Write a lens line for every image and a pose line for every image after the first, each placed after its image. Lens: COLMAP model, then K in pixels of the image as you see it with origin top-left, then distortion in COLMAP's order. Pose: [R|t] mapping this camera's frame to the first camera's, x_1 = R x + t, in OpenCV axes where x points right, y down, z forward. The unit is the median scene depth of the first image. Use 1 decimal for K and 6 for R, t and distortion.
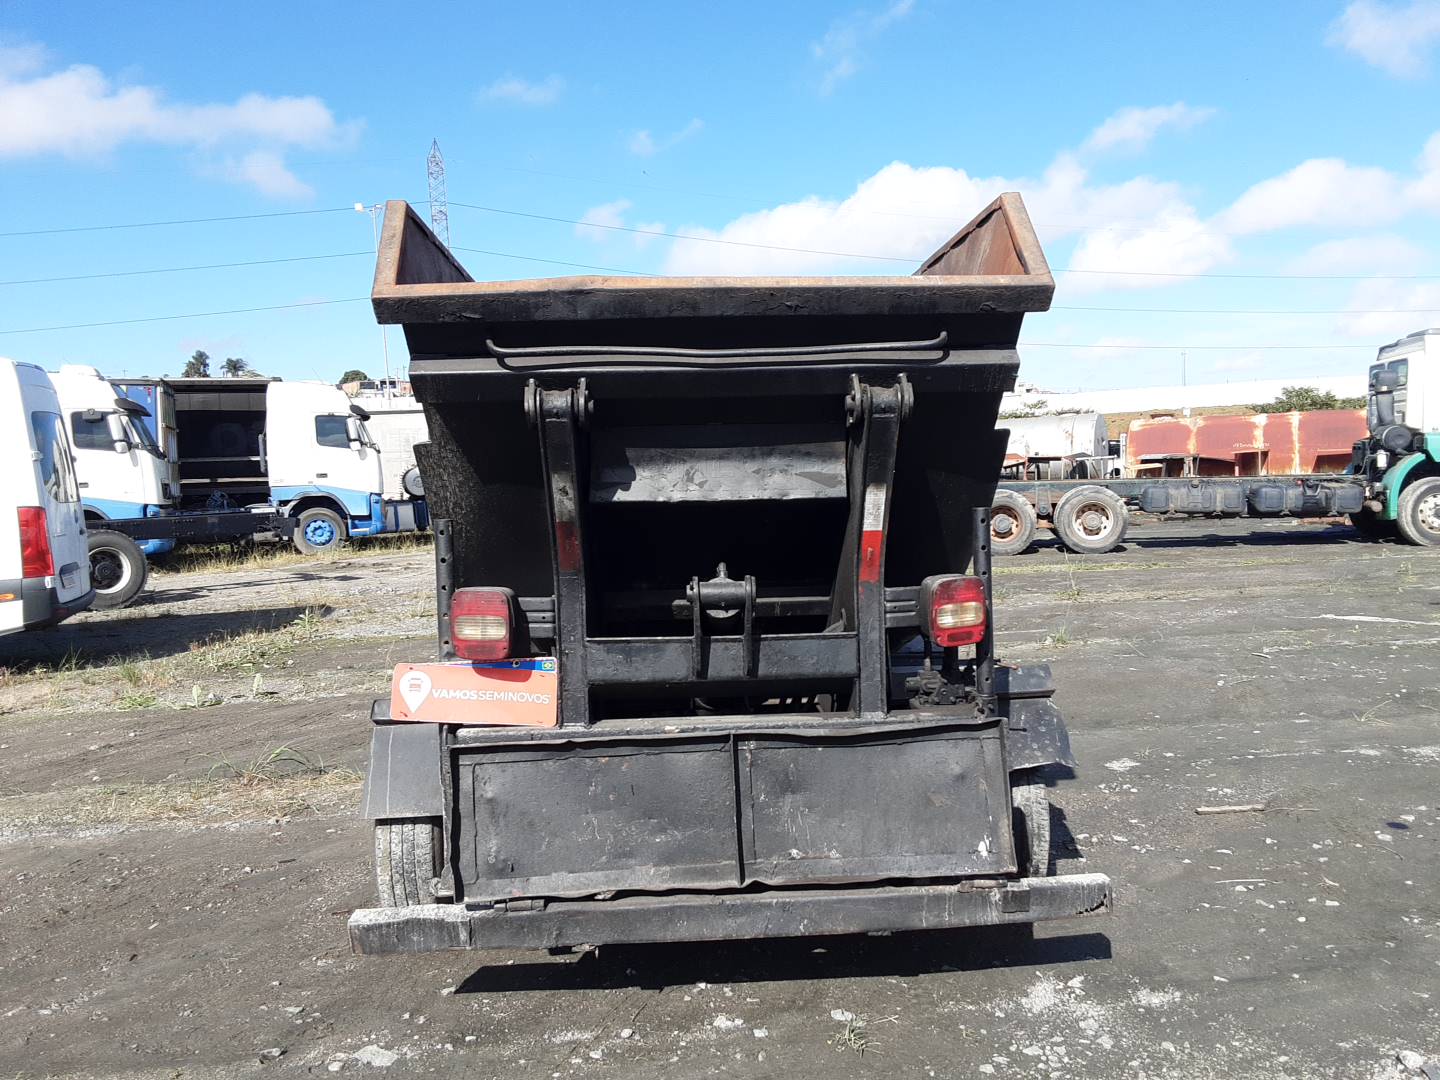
lens RADIAL K [[1164.8, 0, 744.8], [0, 1164.8, 529.4], [0, 0, 1]] dist [0.118004, -0.174562]
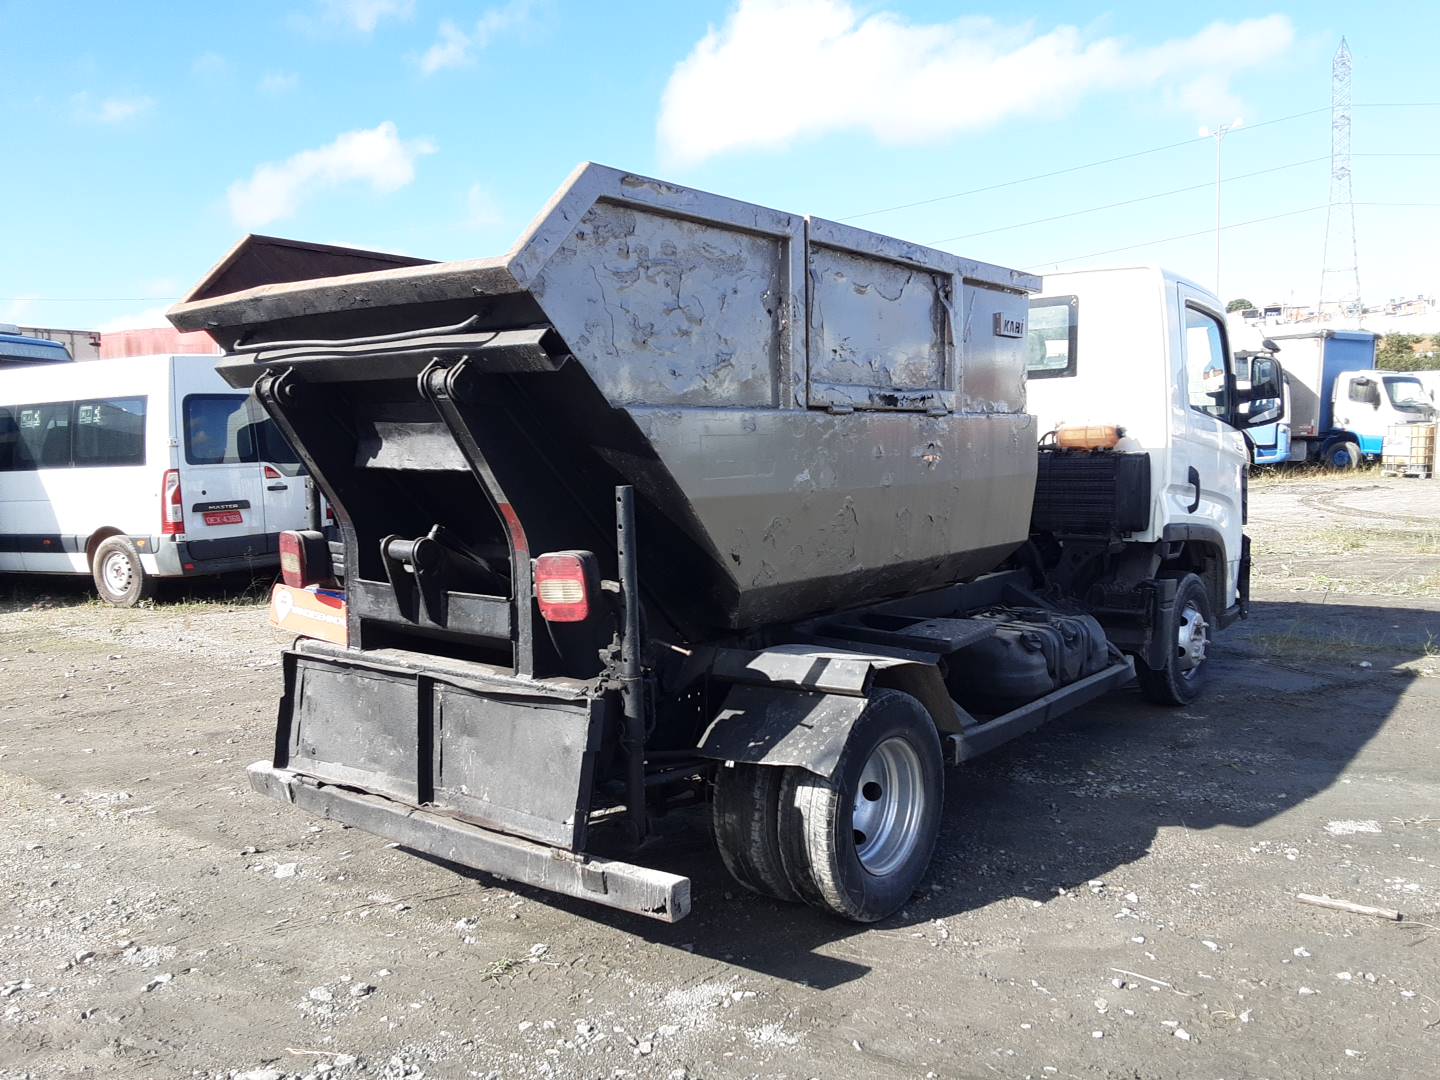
lens RADIAL K [[1164.8, 0, 744.8], [0, 1164.8, 529.4], [0, 0, 1]] dist [0.118004, -0.174562]
pose [[0.755622, 0.069854, -0.651273, 0.948709], [-0.033440, 0.997114, 0.068150, -0.054362], [0.654154, -0.029717, 0.755778, 0.335322]]
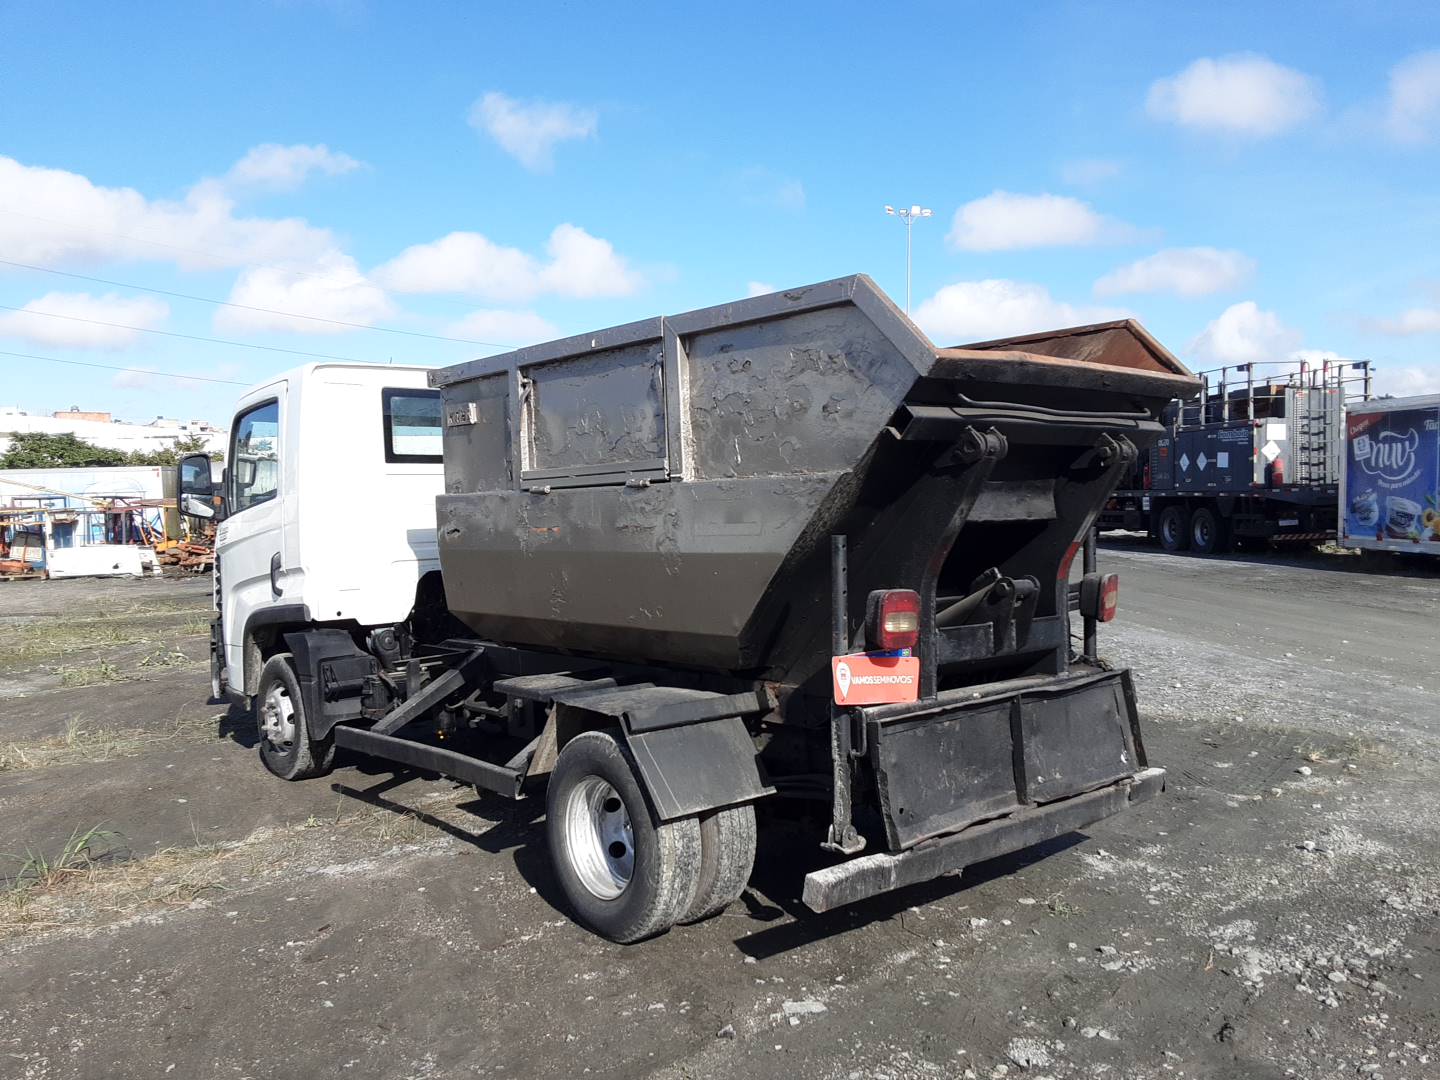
lens RADIAL K [[1164.8, 0, 744.8], [0, 1164.8, 529.4], [0, 0, 1]] dist [0.118004, -0.174562]
pose [[0.780441, 0.001658, 0.625227, -1.074988], [0.022772, 0.999258, -0.031074, 0.020149], [-0.624815, 0.038489, 0.779824, 0.135200]]
